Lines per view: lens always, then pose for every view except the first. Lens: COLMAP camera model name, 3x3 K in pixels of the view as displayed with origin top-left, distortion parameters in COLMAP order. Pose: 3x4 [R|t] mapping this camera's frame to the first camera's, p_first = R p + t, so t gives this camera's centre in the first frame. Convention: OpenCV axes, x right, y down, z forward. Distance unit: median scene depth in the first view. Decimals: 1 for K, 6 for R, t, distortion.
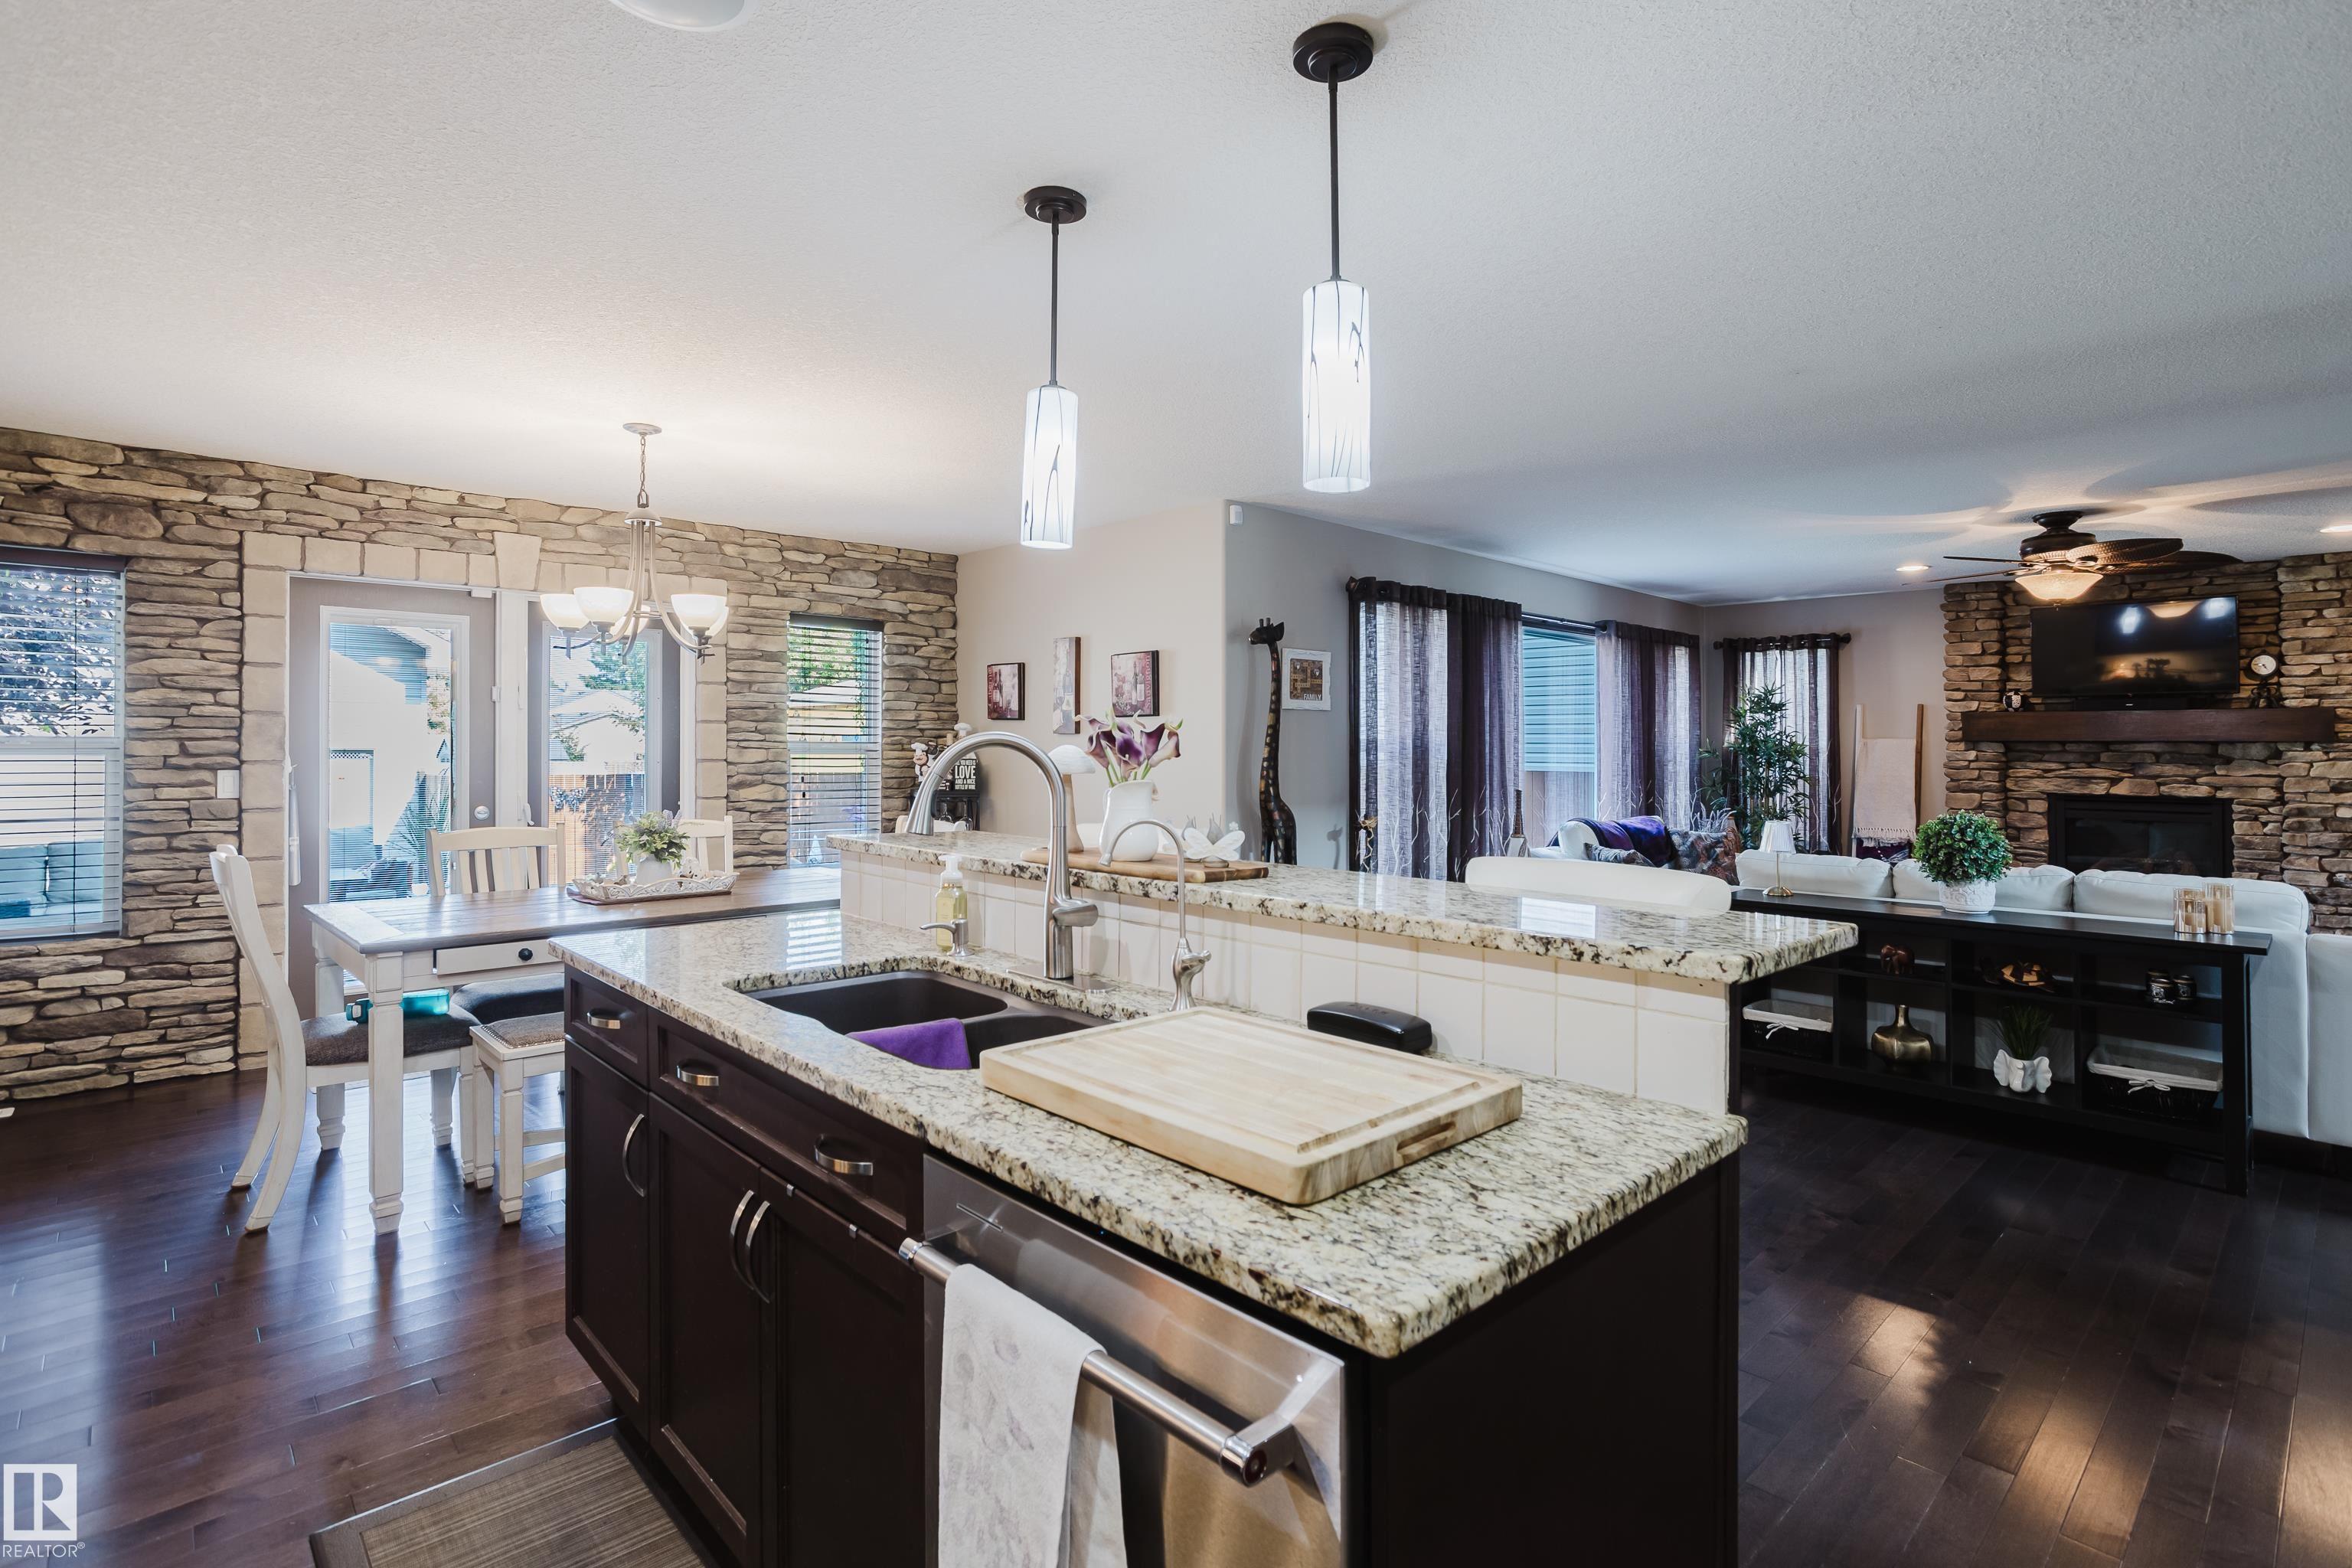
lens RADIAL K [[1137.3, 0, 1189.2], [0, 1137.3, 712.9], [0, 0, 1]] dist [-0.033421, 0.020364]
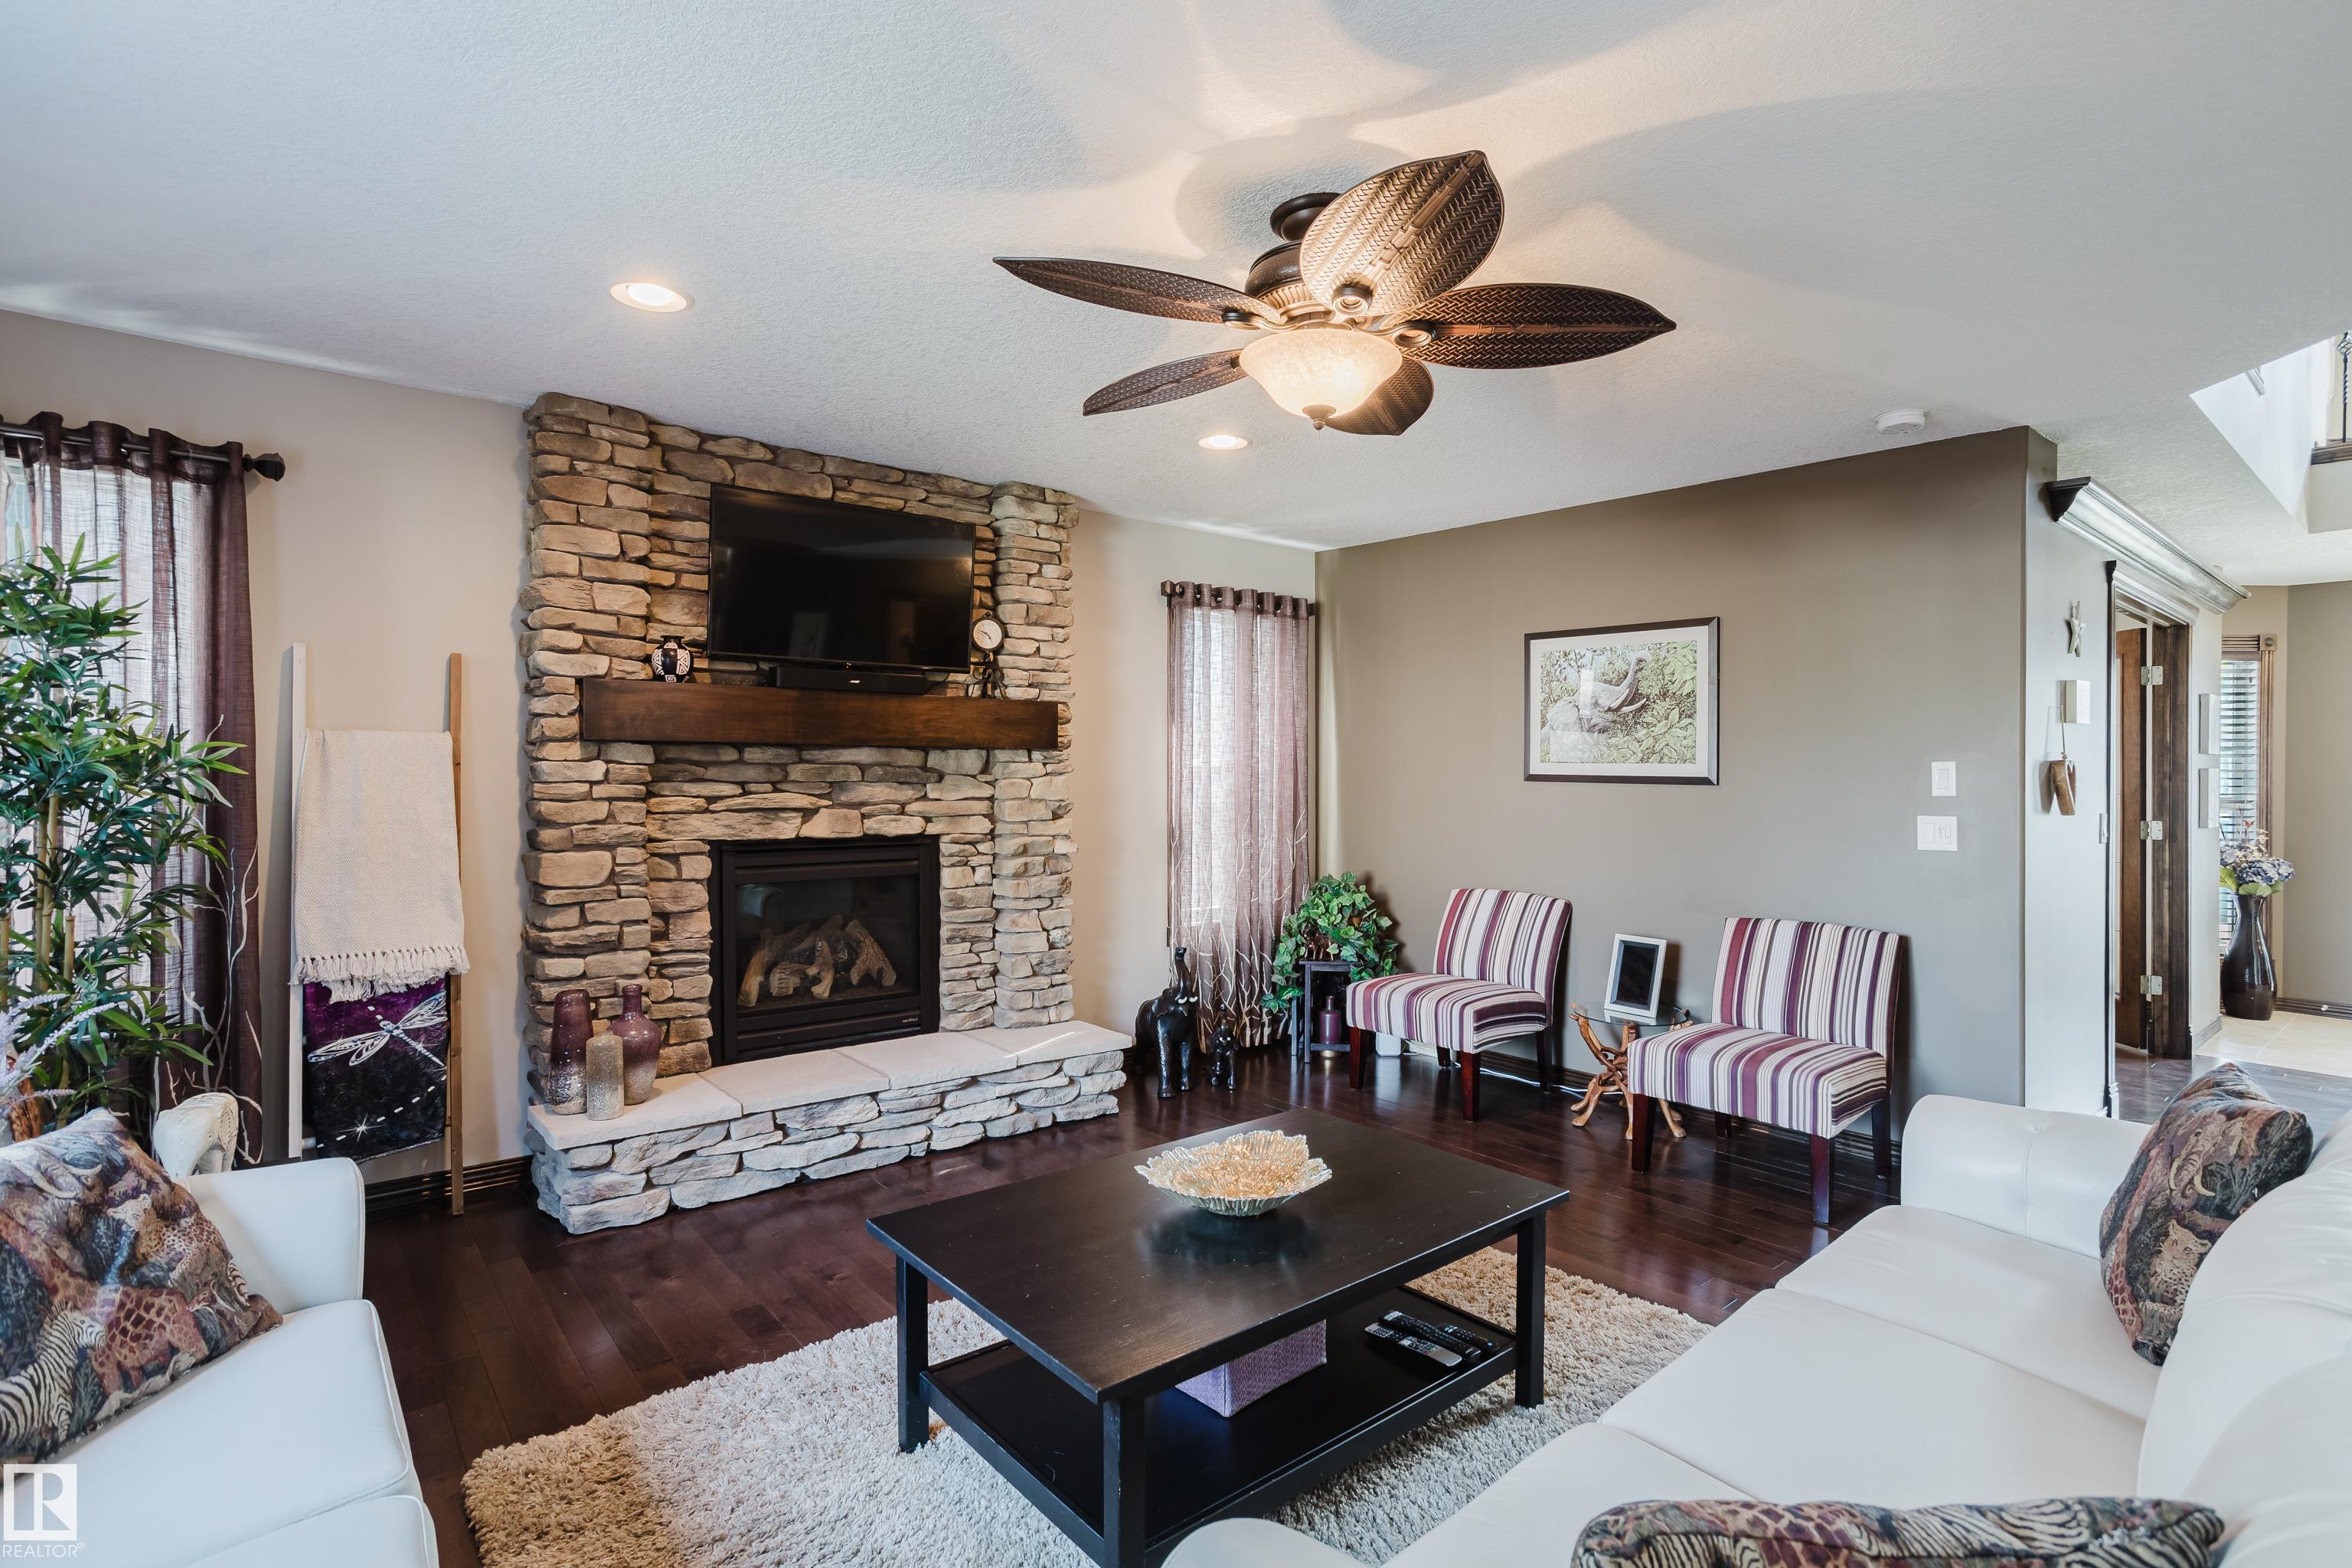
lens RADIAL K [[1137.3, 0, 1161.8], [0, 1137.3, 769.0], [0, 0, 1]] dist [-0.033421, 0.020364]
pose [[0.072320, -0.006330, 0.997361, 0.260141], [-0.035738, 0.999321, 0.008934, 0.026038], [-0.996741, -0.036290, 0.072045, 0.777011]]
